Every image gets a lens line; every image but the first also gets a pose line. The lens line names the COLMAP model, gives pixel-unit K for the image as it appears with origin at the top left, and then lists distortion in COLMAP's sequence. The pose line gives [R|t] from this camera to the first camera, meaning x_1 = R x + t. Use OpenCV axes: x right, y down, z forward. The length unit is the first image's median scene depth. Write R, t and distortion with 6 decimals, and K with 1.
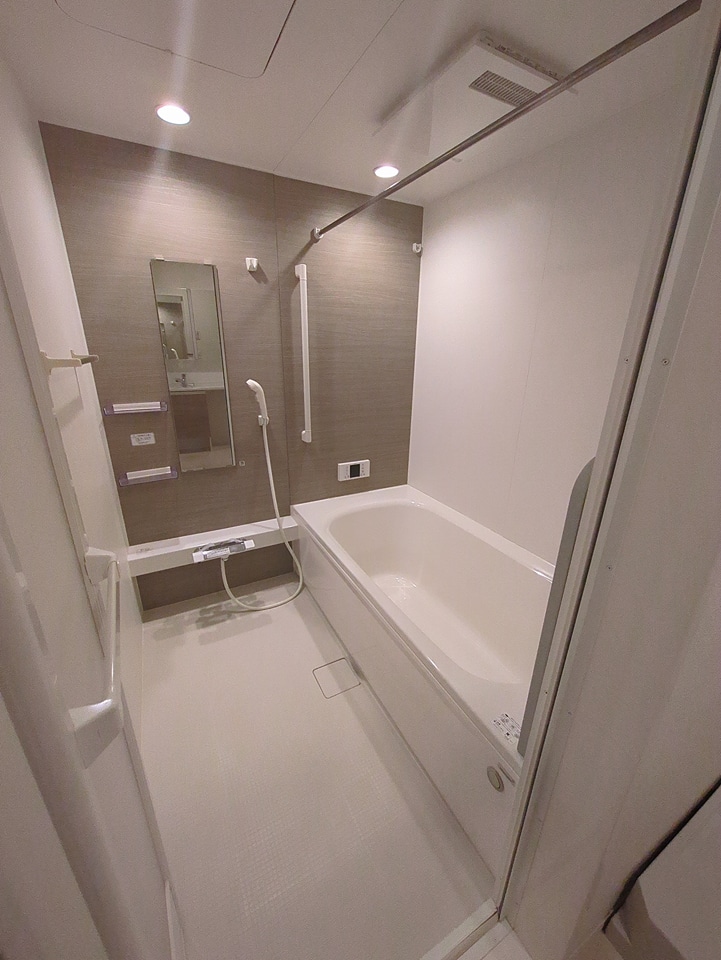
lens RADIAL K [[378.1, 0, 361.3], [0, 378.1, 476.0], [0, 0, 1]] dist [-0.000577, 0.000411]
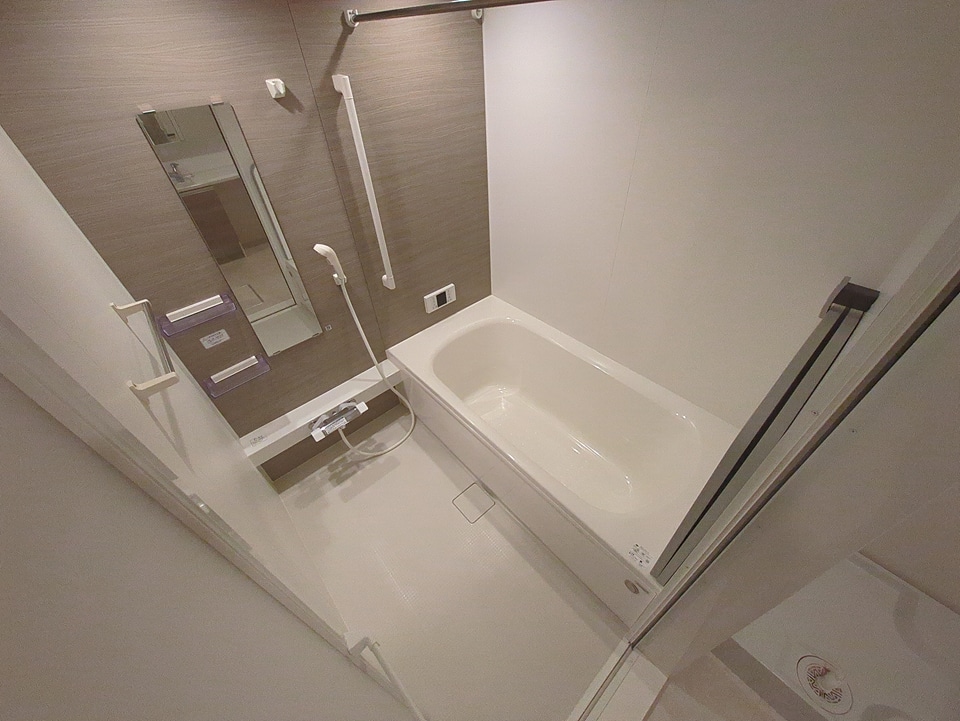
lens RADIAL K [[378.1, 0, 475.4], [0, 378.1, 356.3], [0, 0, 1]] dist [-0.000577, 0.000411]
pose [[0.972154, -0.199761, 0.122526, -0.095829], [0.141576, 0.917289, 0.372207, -0.269363], [-0.186745, -0.344496, 0.920027, 0.060728]]
